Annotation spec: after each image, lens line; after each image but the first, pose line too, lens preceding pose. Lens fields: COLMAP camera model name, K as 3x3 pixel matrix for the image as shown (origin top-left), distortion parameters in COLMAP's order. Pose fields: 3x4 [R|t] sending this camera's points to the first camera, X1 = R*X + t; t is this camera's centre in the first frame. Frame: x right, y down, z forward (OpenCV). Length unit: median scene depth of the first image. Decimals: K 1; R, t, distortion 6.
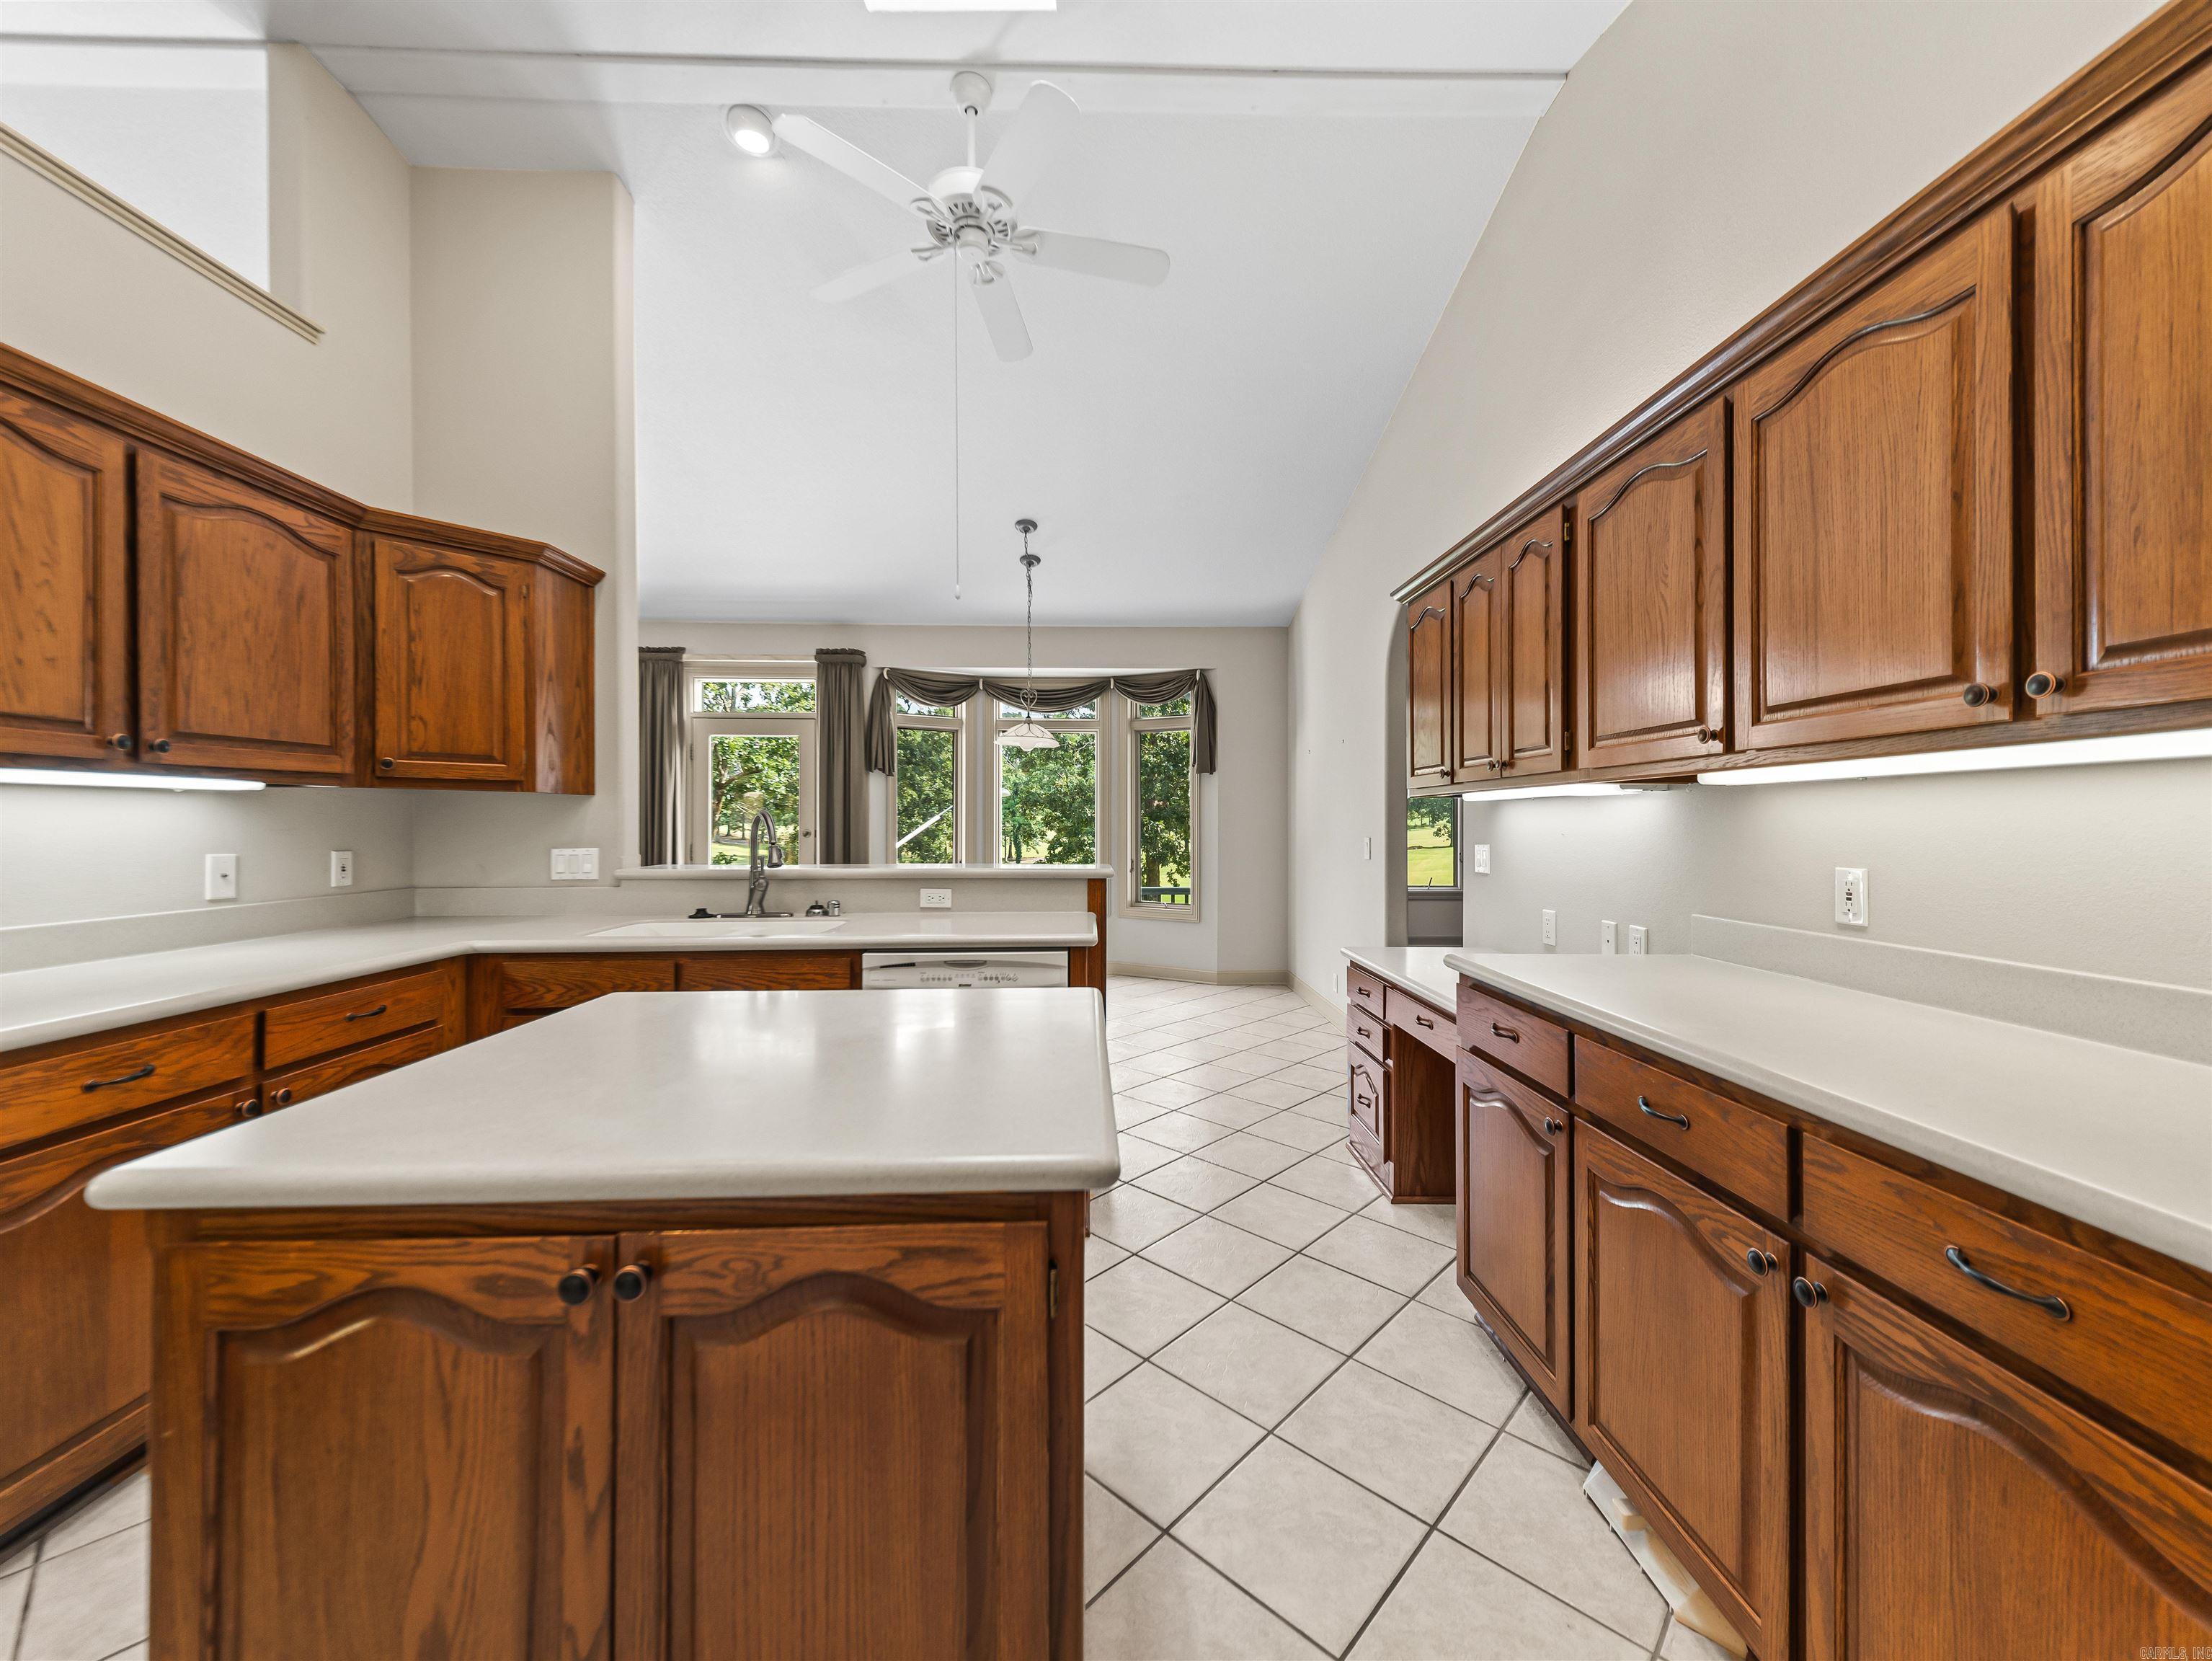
lens RADIAL K [[867.4, 0, 1106.0], [0, 867.4, 830.5], [0, 0, 1]] dist [0.027063, -0.007828]
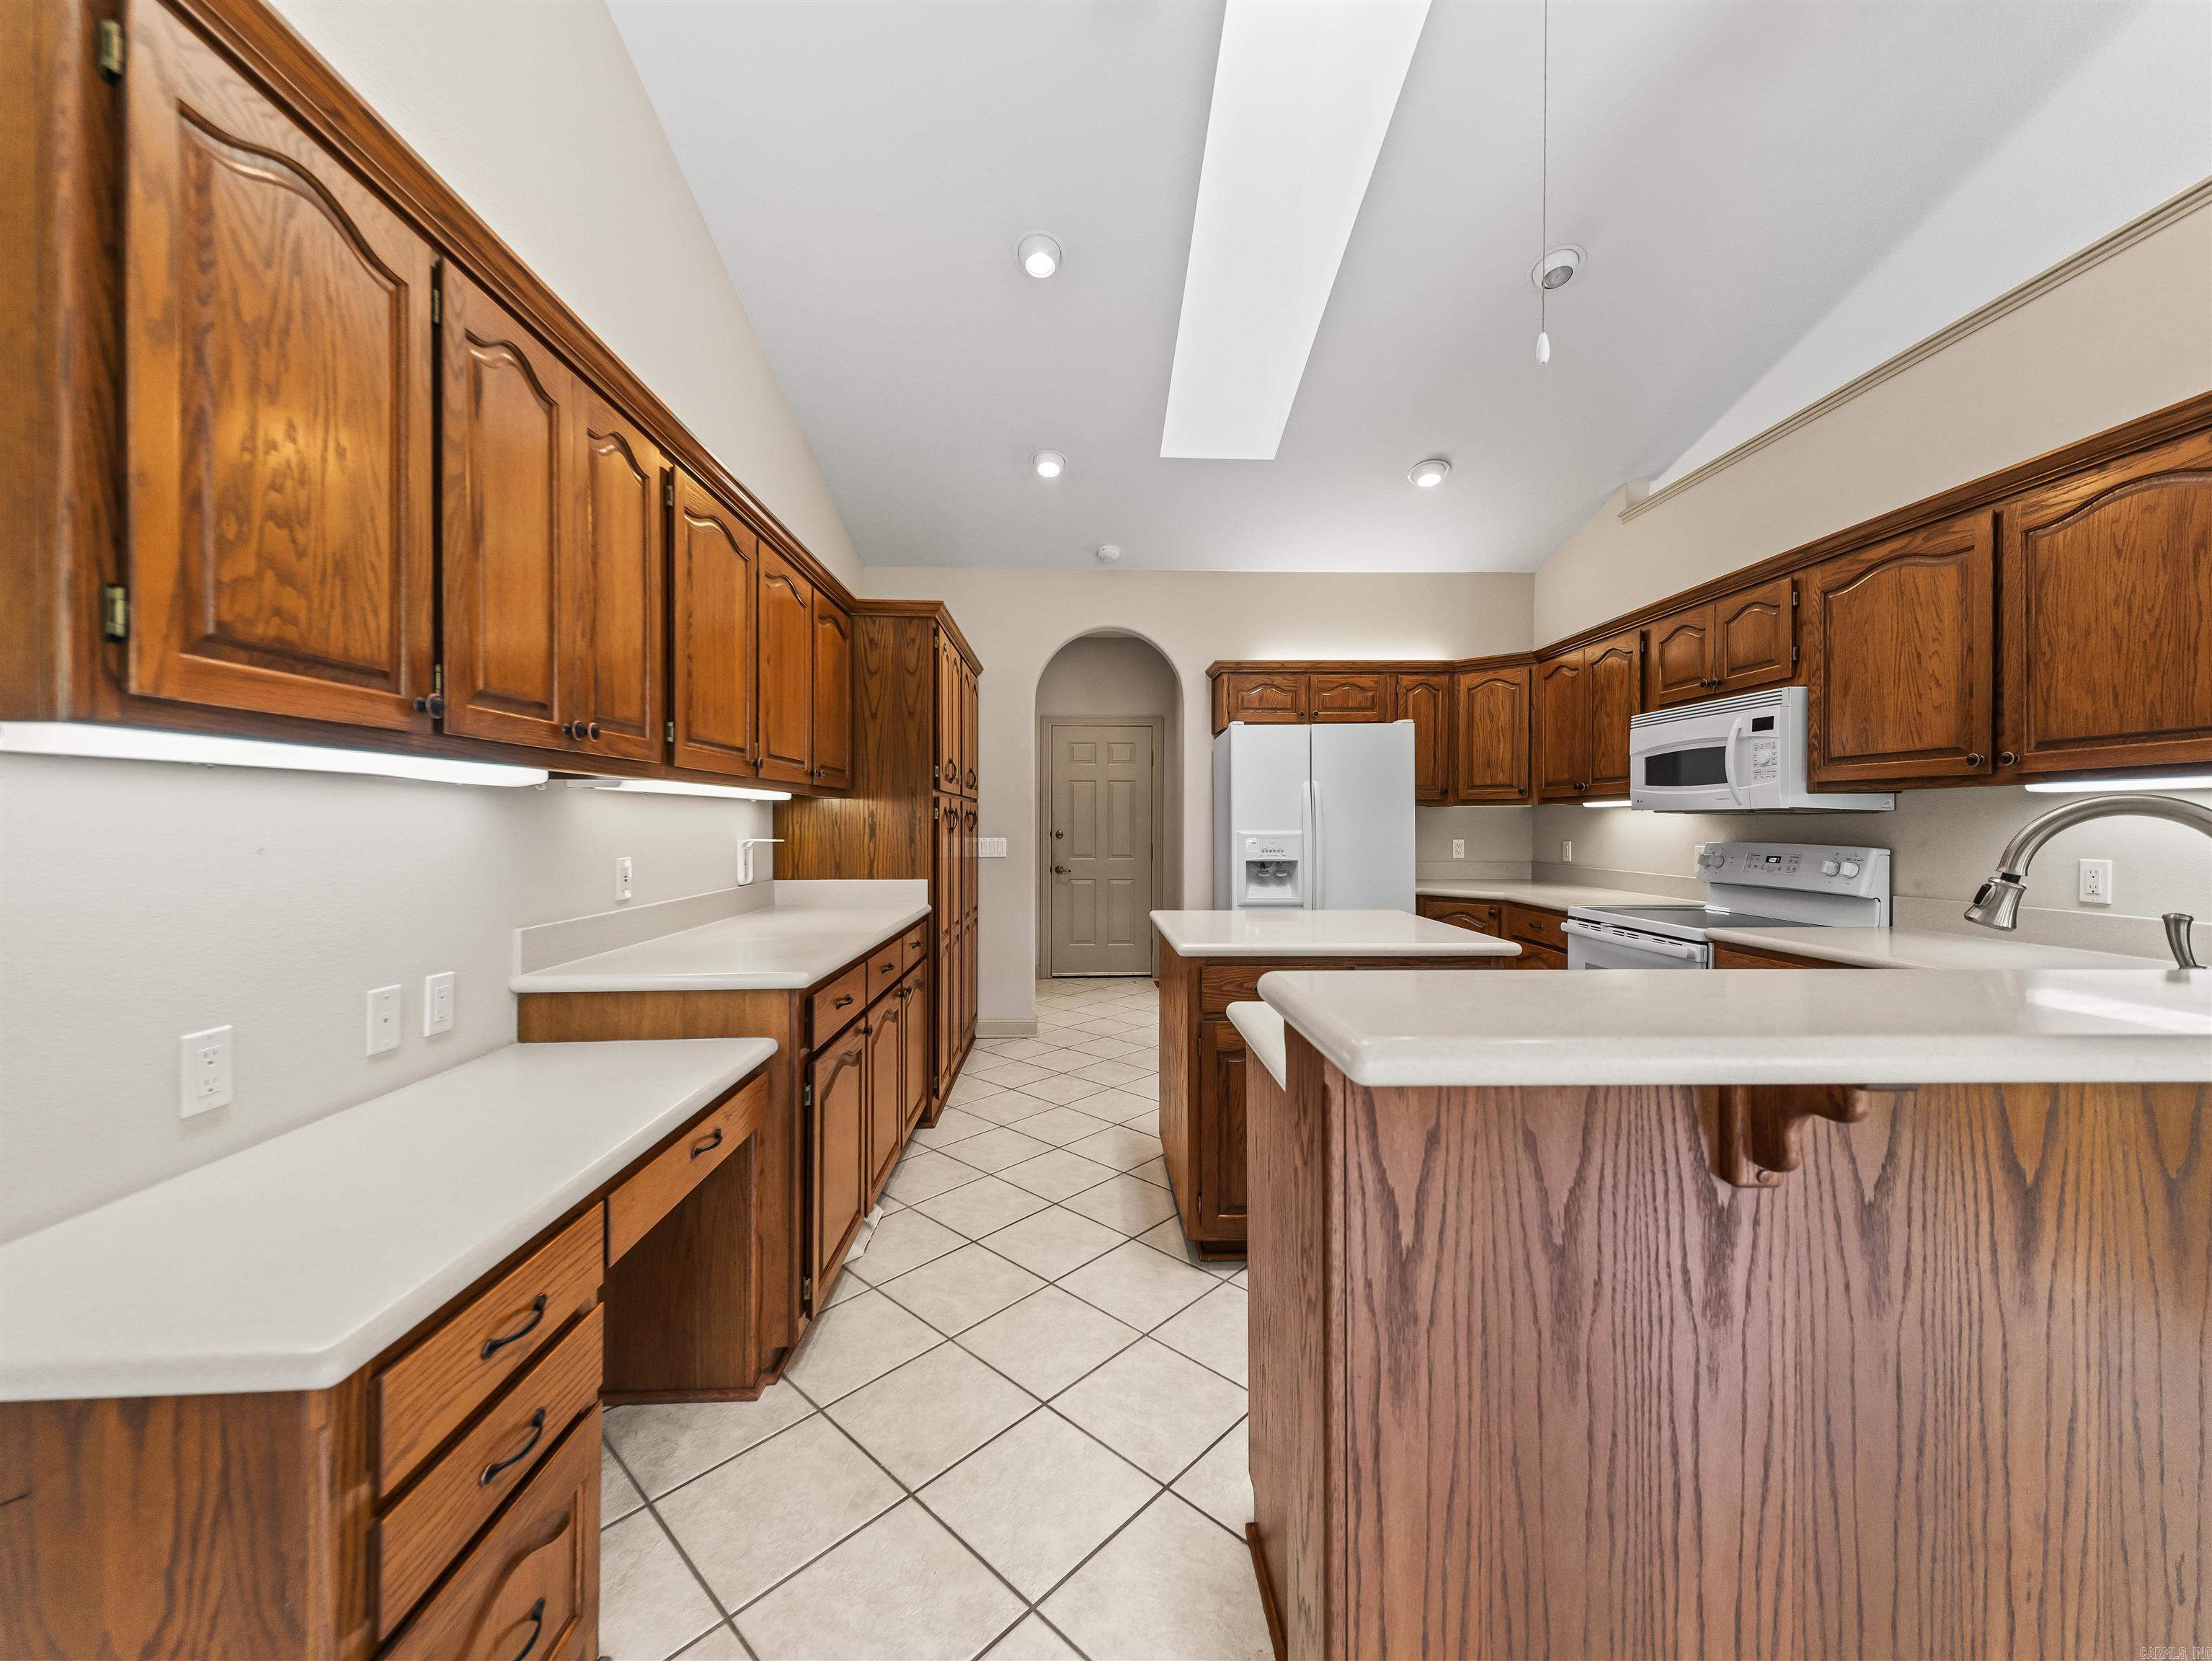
lens RADIAL K [[853.9, 0, 1102.5], [0, 853.9, 828.1], [0, 0, 1]] dist [0.032436, -0.011685]
pose [[-0.999936, -0.002107, -0.011077, 0.088514], [-0.002259, 0.999904, 0.013694, -0.013832], [0.011048, 0.013719, -0.999845, 1.651598]]
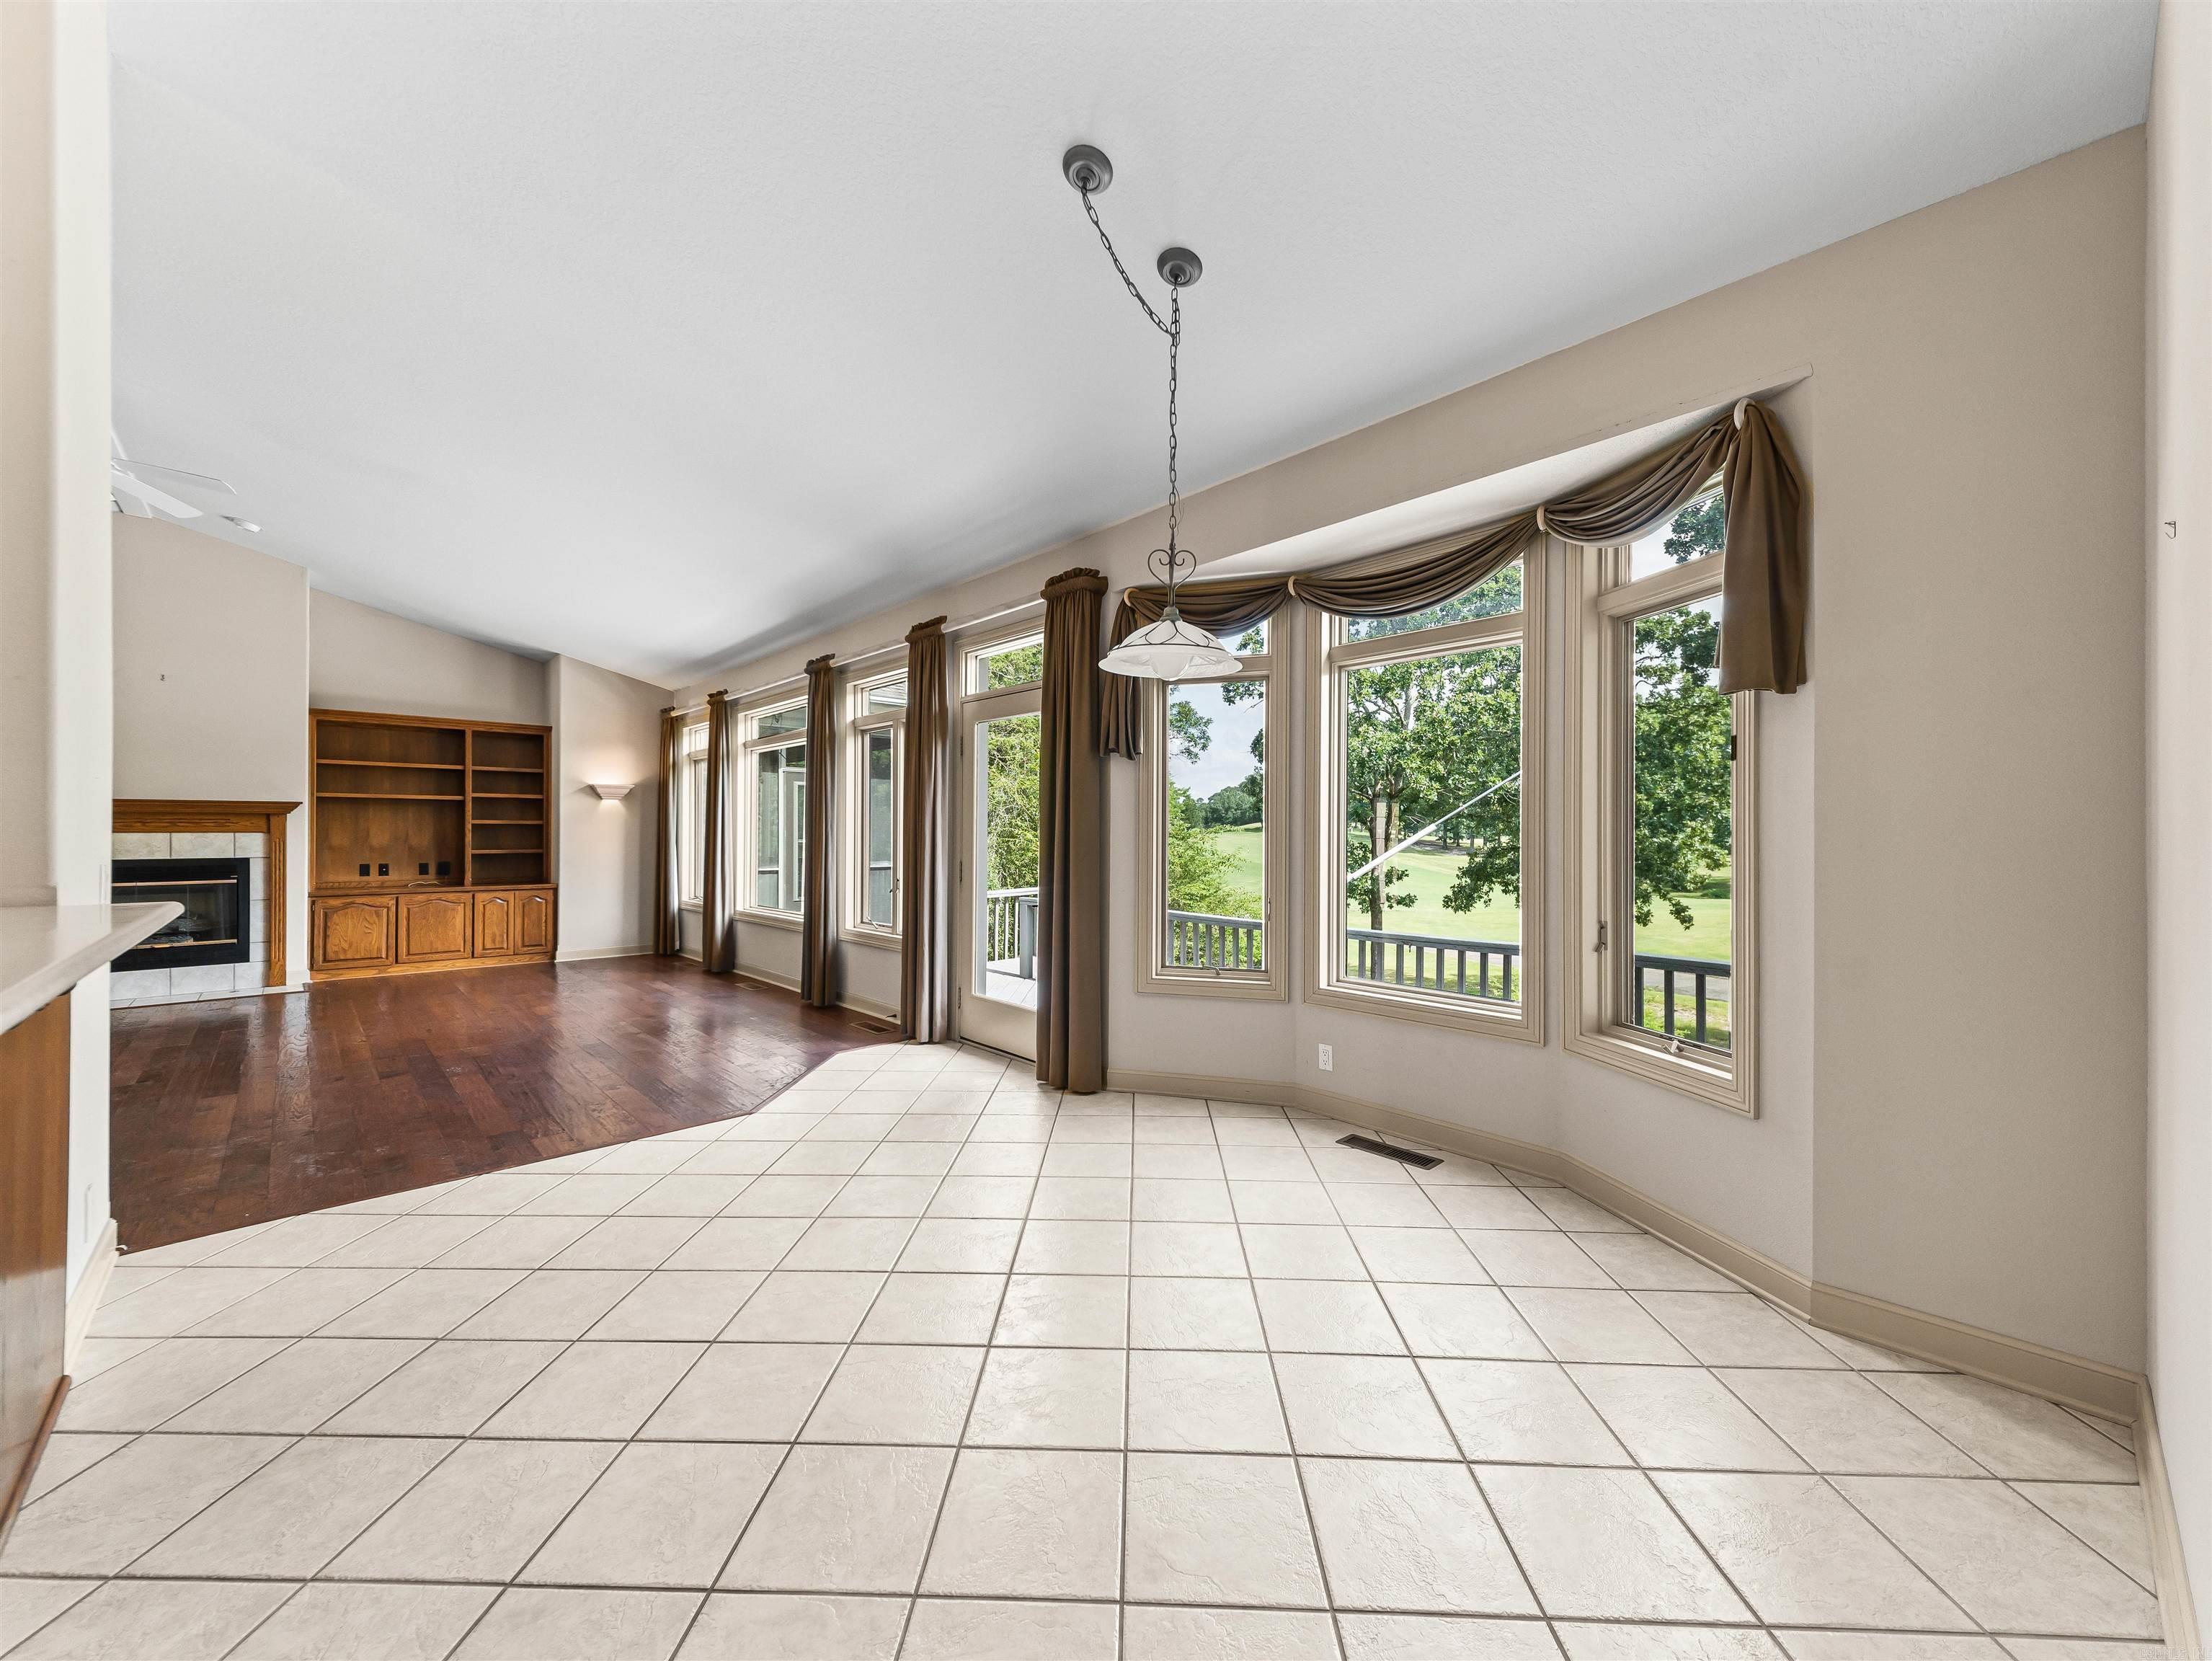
lens RADIAL K [[853.9, 0, 1102.5], [0, 853.9, 828.1], [0, 0, 1]] dist [0.032436, -0.011685]
pose [[0.664038, -0.007038, -0.747665, 0.511990], [-0.006282, 0.999868, -0.014991, -0.007330], [0.747672, 0.014651, 0.663906, 1.480268]]
